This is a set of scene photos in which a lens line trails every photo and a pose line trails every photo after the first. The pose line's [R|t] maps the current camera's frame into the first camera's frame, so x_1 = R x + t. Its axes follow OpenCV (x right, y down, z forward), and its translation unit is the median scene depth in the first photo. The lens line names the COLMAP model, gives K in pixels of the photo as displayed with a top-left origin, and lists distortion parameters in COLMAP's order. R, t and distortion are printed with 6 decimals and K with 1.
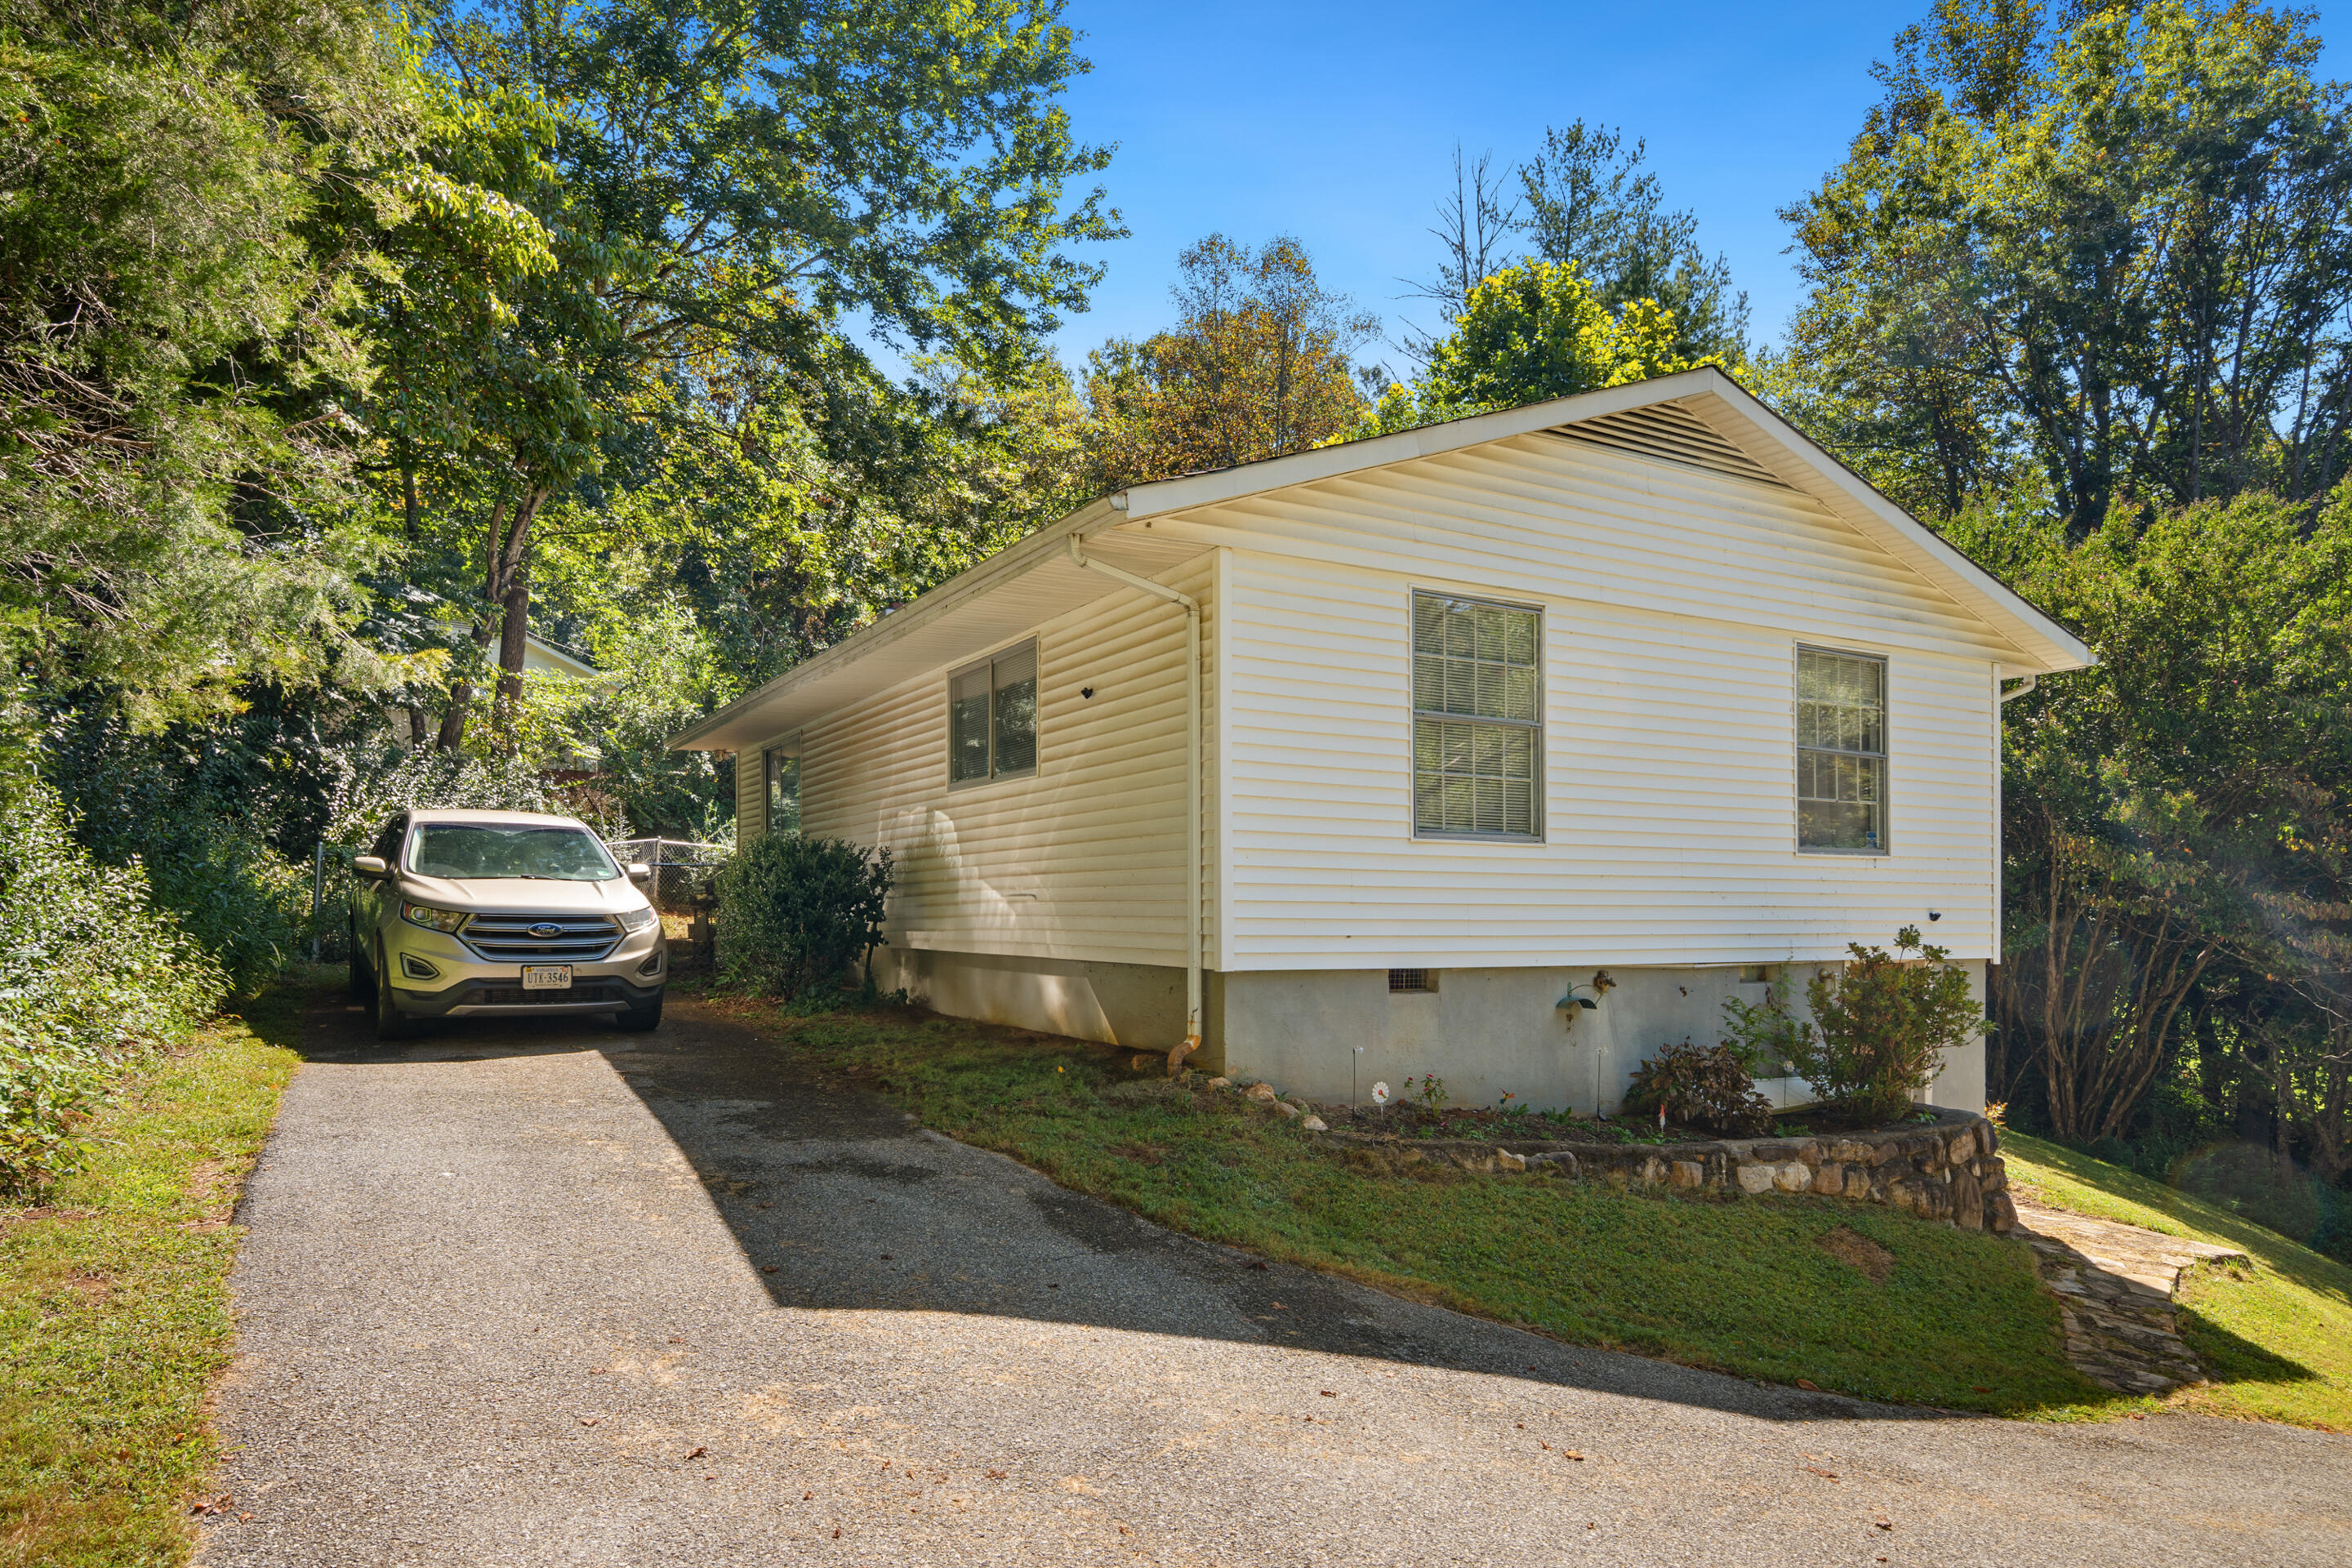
lens RADIAL K [[1527.4, 0, 1178.0], [0, 1527.4, 788.3], [0, 0, 1]] dist [-0.011179, 0.001287]
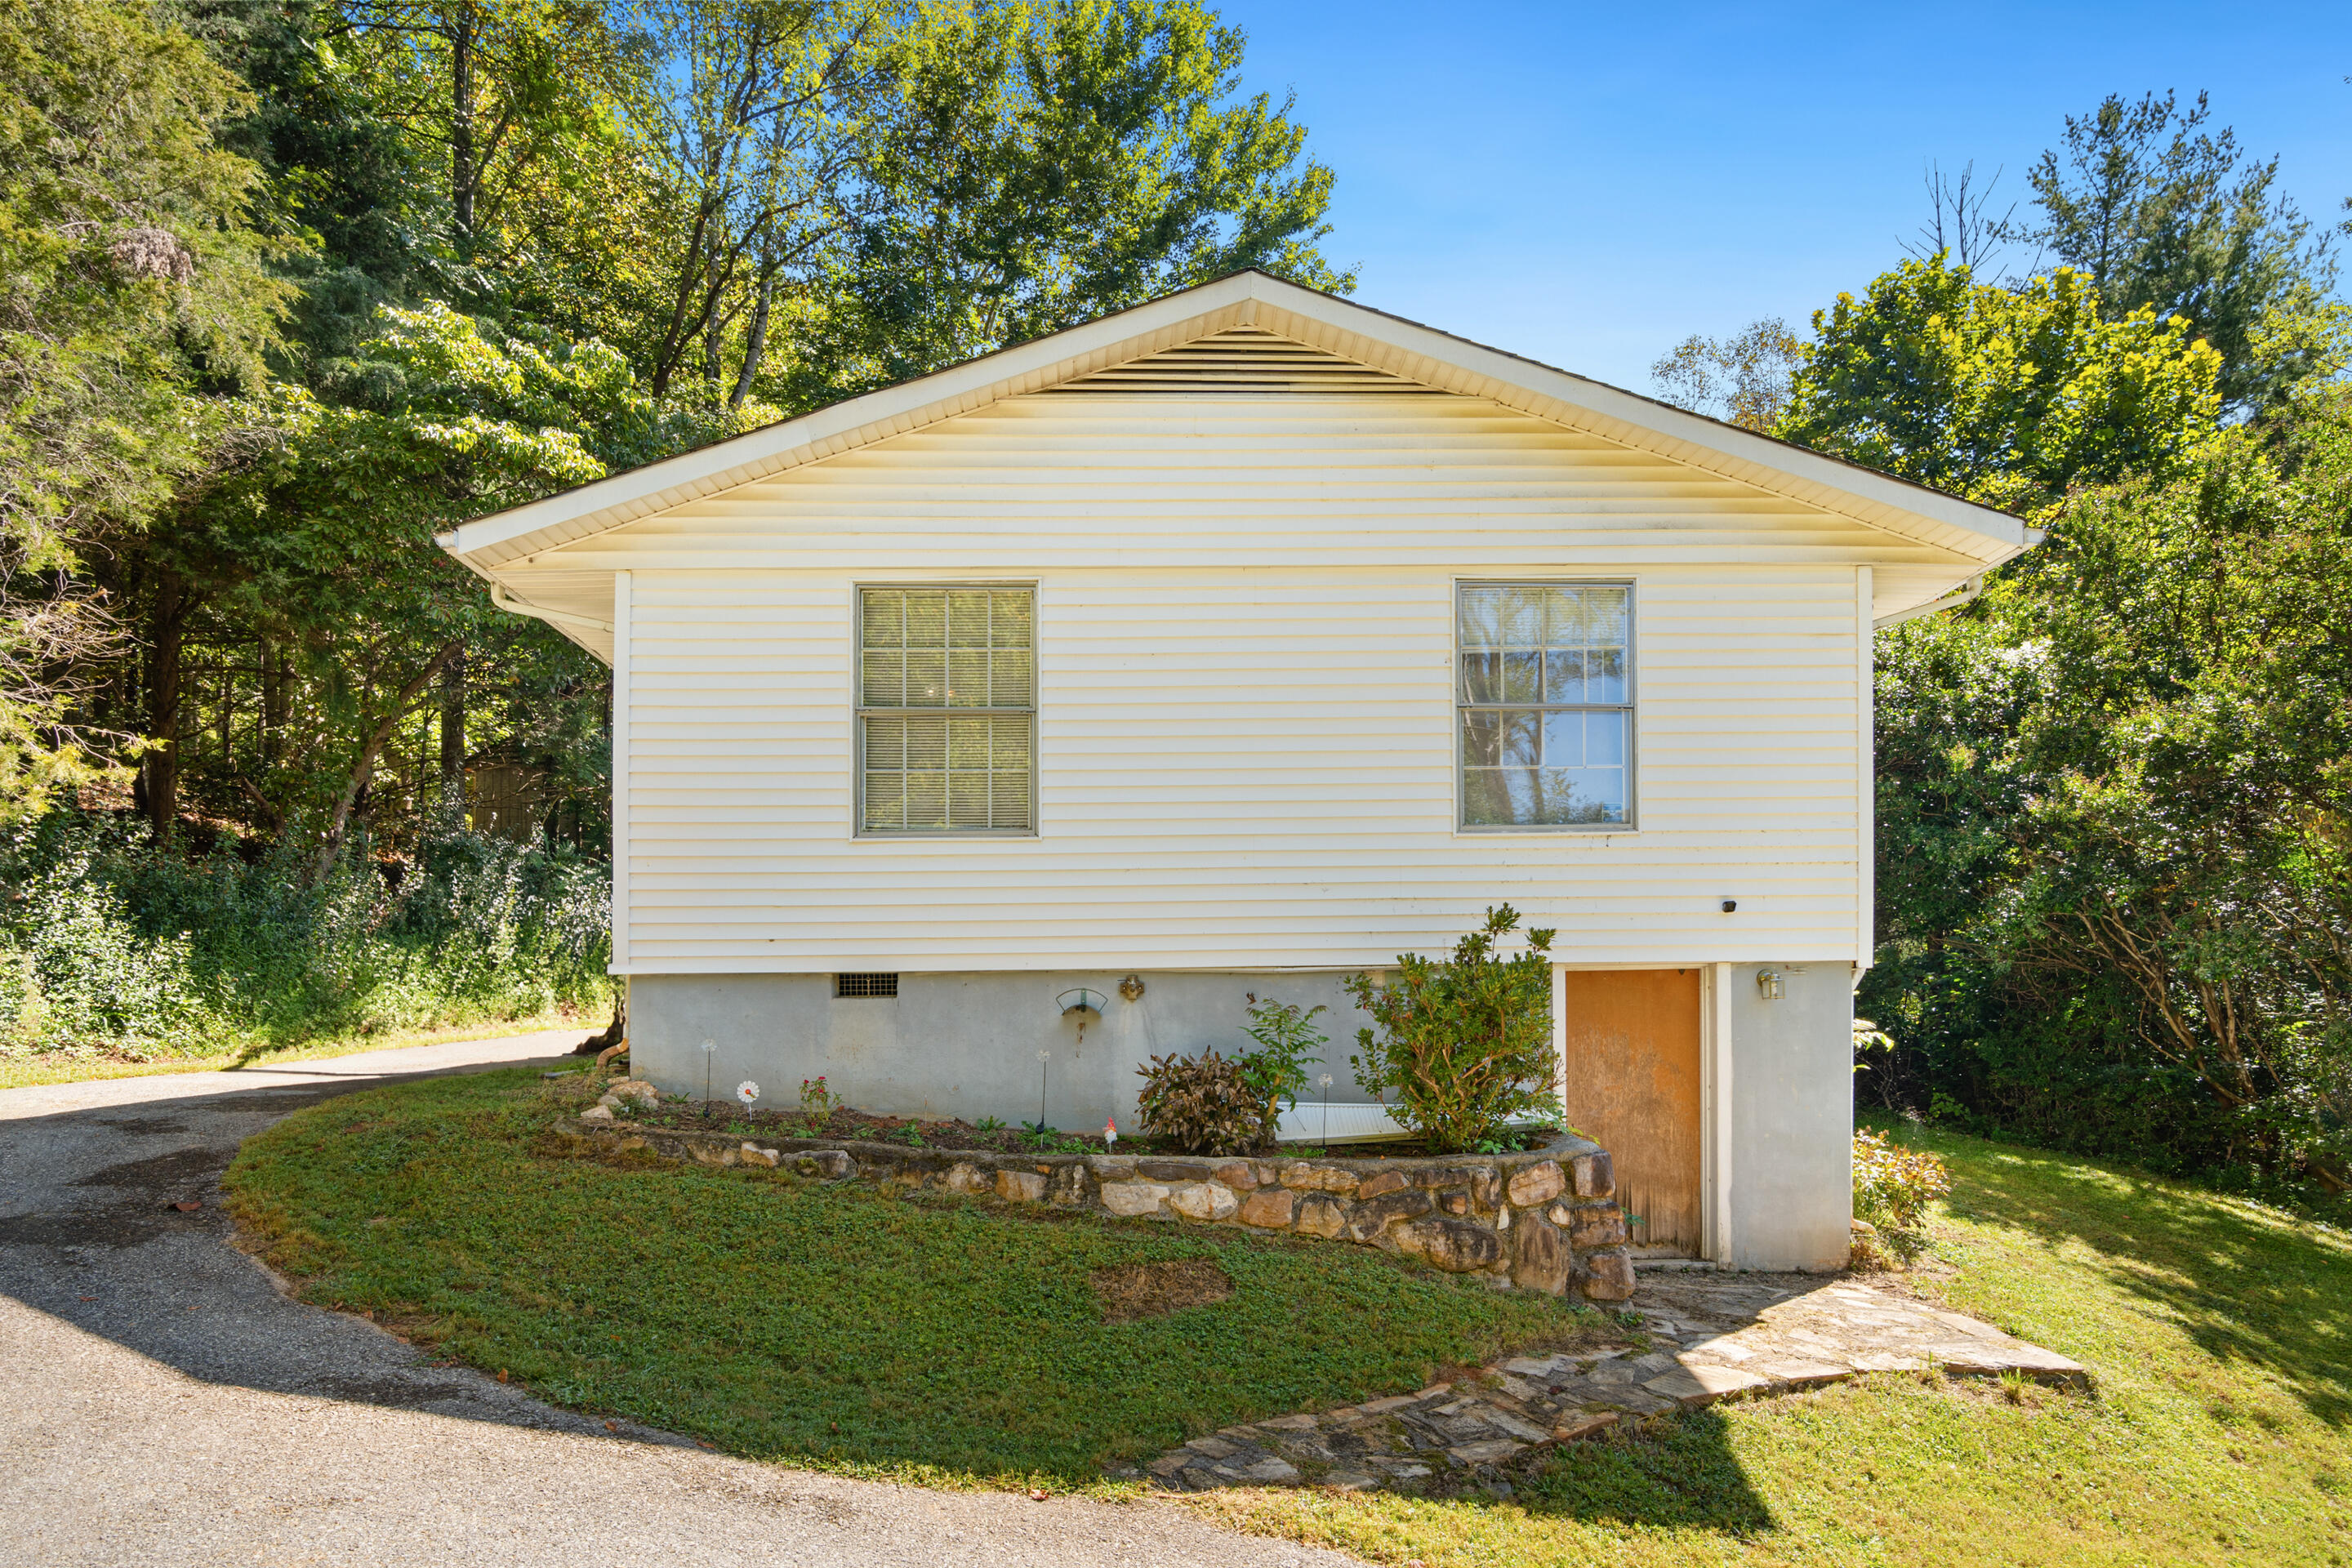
lens RADIAL K [[1326.6, 0, 1193.1], [0, 1326.6, 953.3], [0, 0, 1]] dist [-0.002375, -0.008003]
pose [[0.874657, -0.051298, -0.482021, 0.701059], [0.058676, 0.998277, 0.000232, 0.111062], [0.481179, -0.028486, 0.876160, 0.341607]]
